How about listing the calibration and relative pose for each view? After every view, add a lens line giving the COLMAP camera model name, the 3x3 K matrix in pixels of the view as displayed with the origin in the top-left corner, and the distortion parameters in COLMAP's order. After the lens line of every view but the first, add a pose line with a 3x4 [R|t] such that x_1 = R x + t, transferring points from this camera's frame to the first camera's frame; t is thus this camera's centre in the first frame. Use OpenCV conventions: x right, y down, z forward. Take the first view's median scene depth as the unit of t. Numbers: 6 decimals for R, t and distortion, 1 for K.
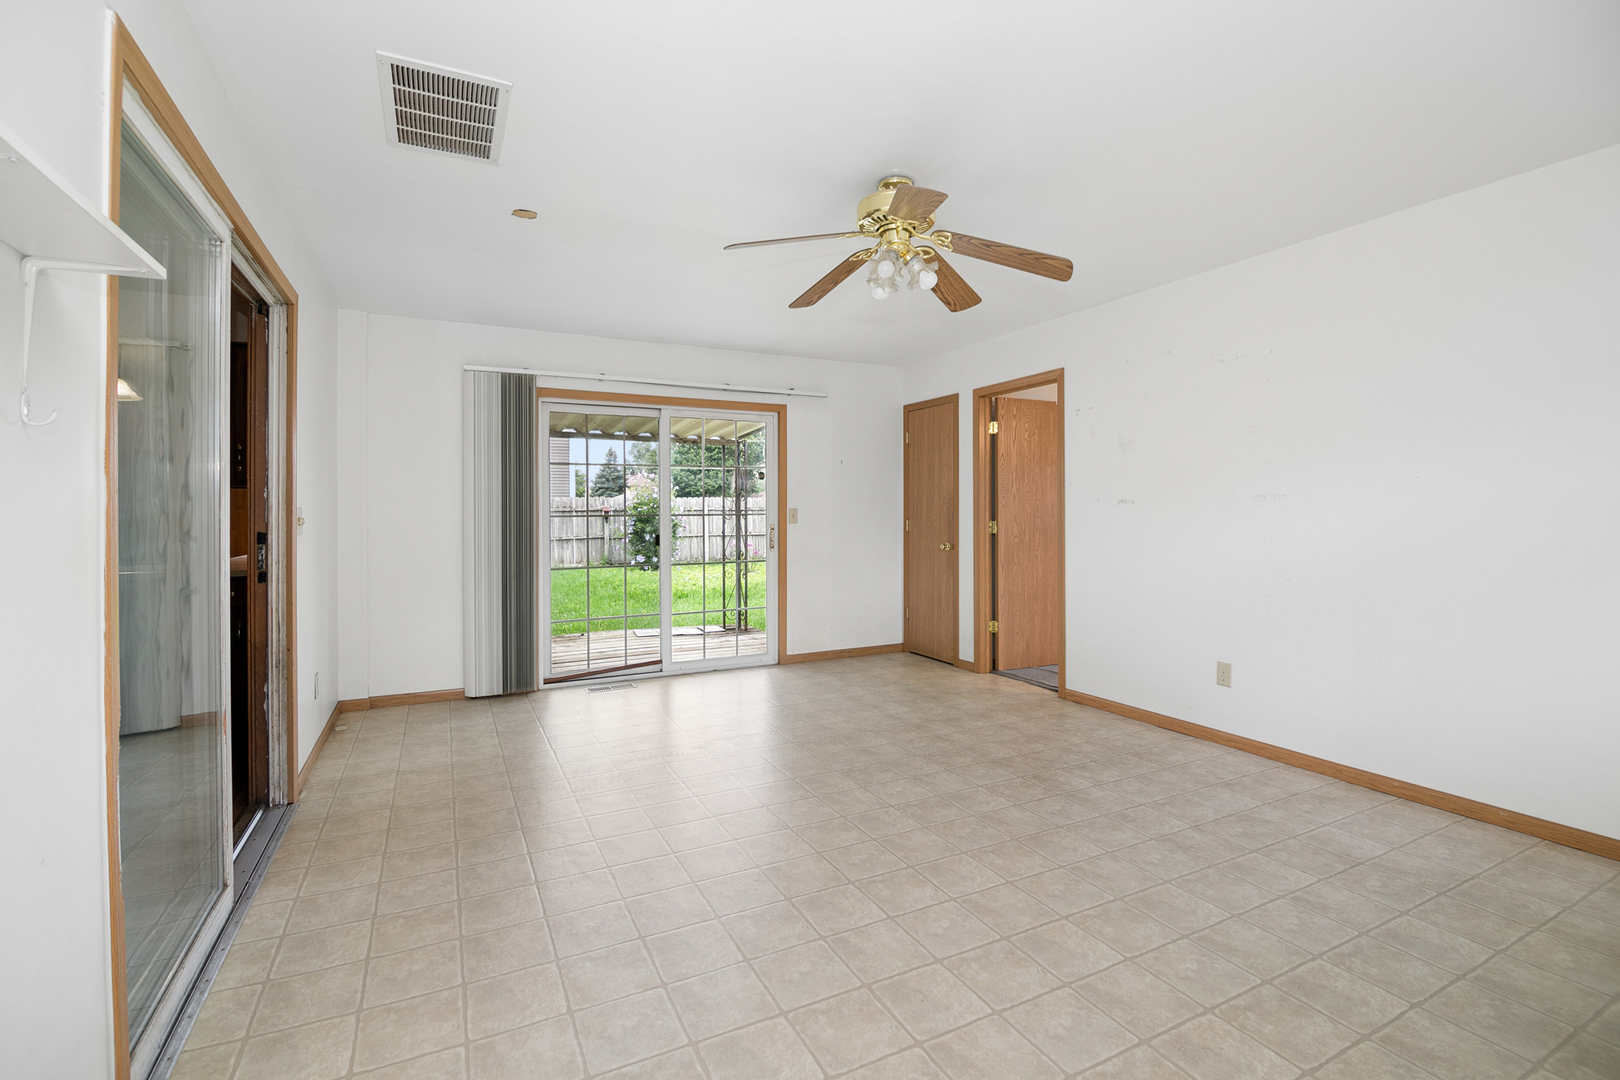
lens RADIAL K [[733.0, 0, 813.7], [0, 733.0, 514.0], [0, 0, 1]] dist [-0.018790, -0.000242]
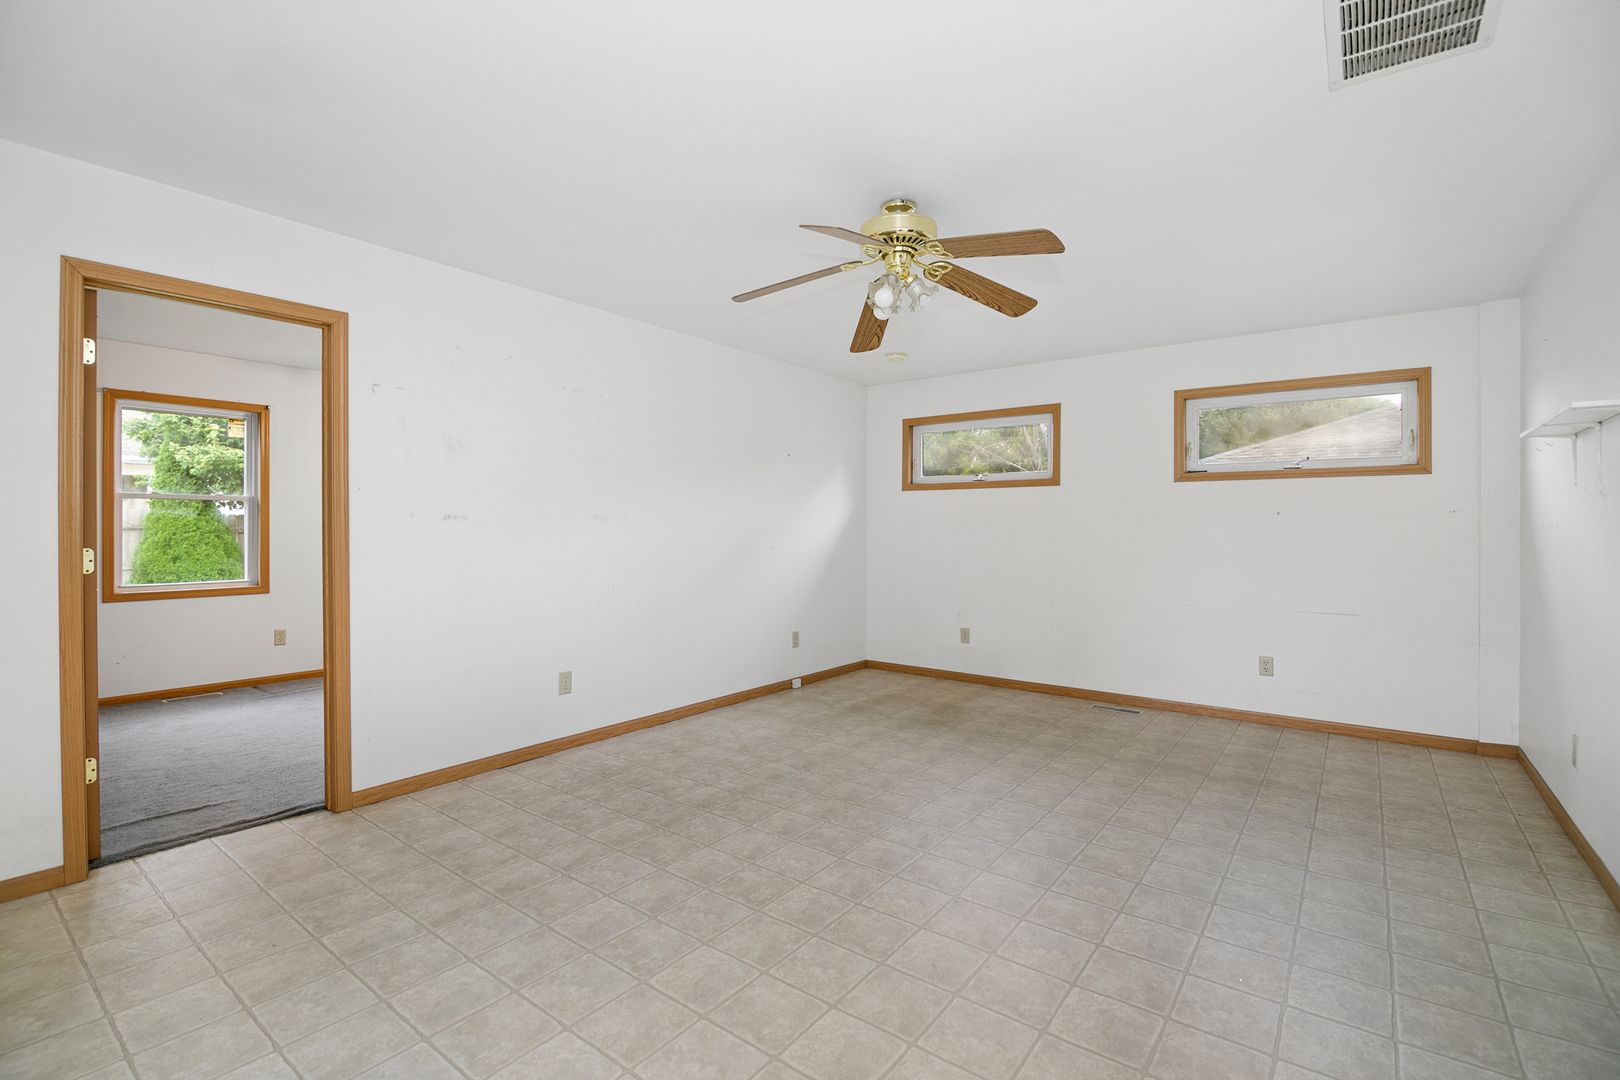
lens RADIAL K [[727.5, 0, 804.0], [0, 727.5, 532.4], [0, 0, 1]] dist [0.001789, -0.009671]
pose [[-0.428217, -0.005209, 0.903661, -0.640663], [0.000460, 0.999982, 0.005982, -0.007037], [-0.903676, 0.002977, -0.428207, 1.336934]]
